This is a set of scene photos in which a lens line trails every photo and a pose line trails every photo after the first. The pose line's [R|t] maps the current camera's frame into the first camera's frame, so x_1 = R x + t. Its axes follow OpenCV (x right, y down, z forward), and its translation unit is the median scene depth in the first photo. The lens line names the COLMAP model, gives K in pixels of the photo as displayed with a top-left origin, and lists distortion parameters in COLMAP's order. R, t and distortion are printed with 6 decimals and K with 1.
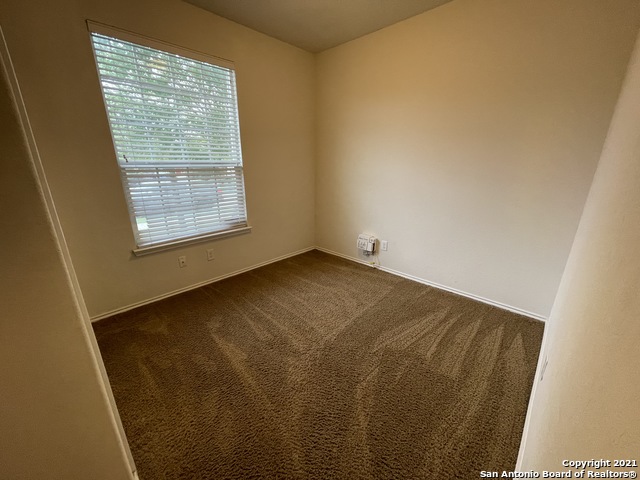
lens RADIAL K [[258.3, 0, 322.2], [0, 258.3, 238.5], [0, 0, 1]] dist [0.000297, 0.001032]
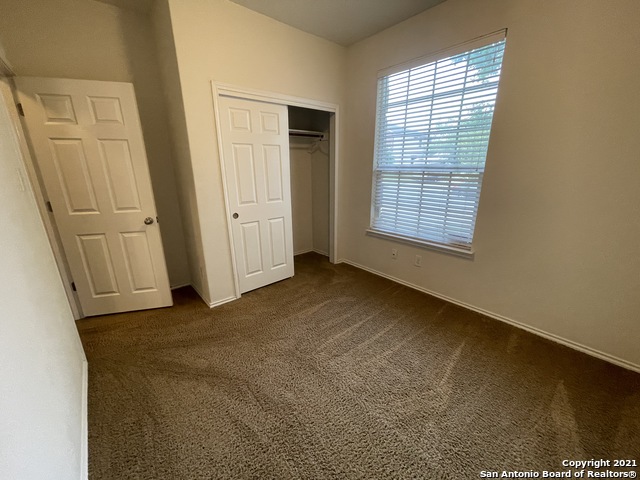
lens RADIAL K [[258.3, 0, 321.9], [0, 258.3, 242.7], [0, 0, 1]] dist [0.000297, 0.001032]
pose [[-0.088780, 0.279796, -0.955946, 0.594288], [-0.287110, 0.911812, 0.293543, -0.209818], [0.953775, 0.300522, -0.000619, 0.723812]]
